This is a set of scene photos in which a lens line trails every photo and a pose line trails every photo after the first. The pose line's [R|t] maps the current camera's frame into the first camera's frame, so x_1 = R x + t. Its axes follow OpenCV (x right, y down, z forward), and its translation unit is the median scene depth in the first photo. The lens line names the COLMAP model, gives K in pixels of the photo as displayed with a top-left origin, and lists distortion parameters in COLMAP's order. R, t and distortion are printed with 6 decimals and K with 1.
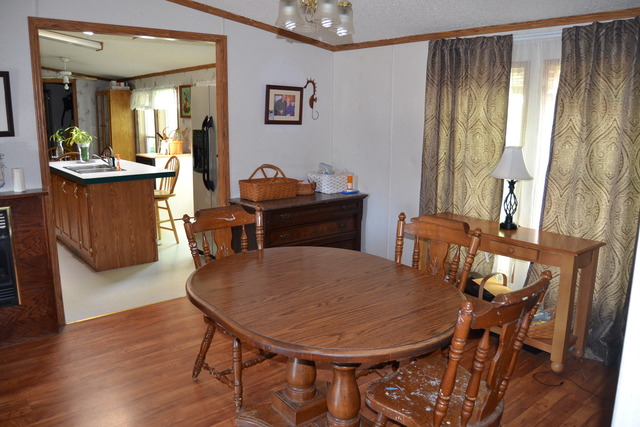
lens RADIAL K [[507.8, 0, 319.5], [0, 507.8, 214.2], [0, 0, 1]] dist [-0.098097, 0.035150]
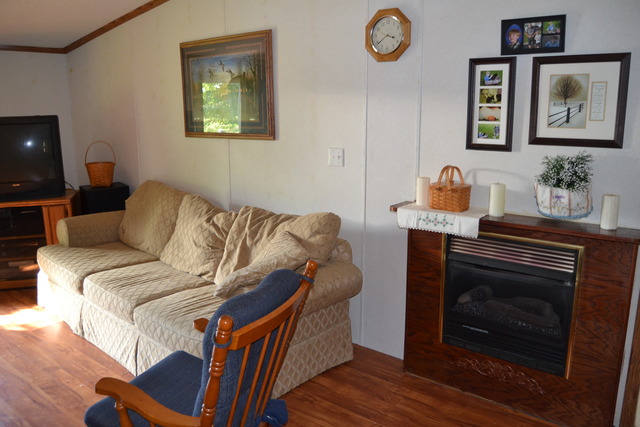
lens RADIAL K [[507.8, 0, 320.7], [0, 507.8, 208.7], [0, 0, 1]] dist [-0.098097, 0.035150]
pose [[0.187217, 0.196146, -0.962537, -0.029022], [-0.186067, 0.969204, 0.161314, -0.111591], [0.964535, 0.148896, 0.217948, 0.467807]]
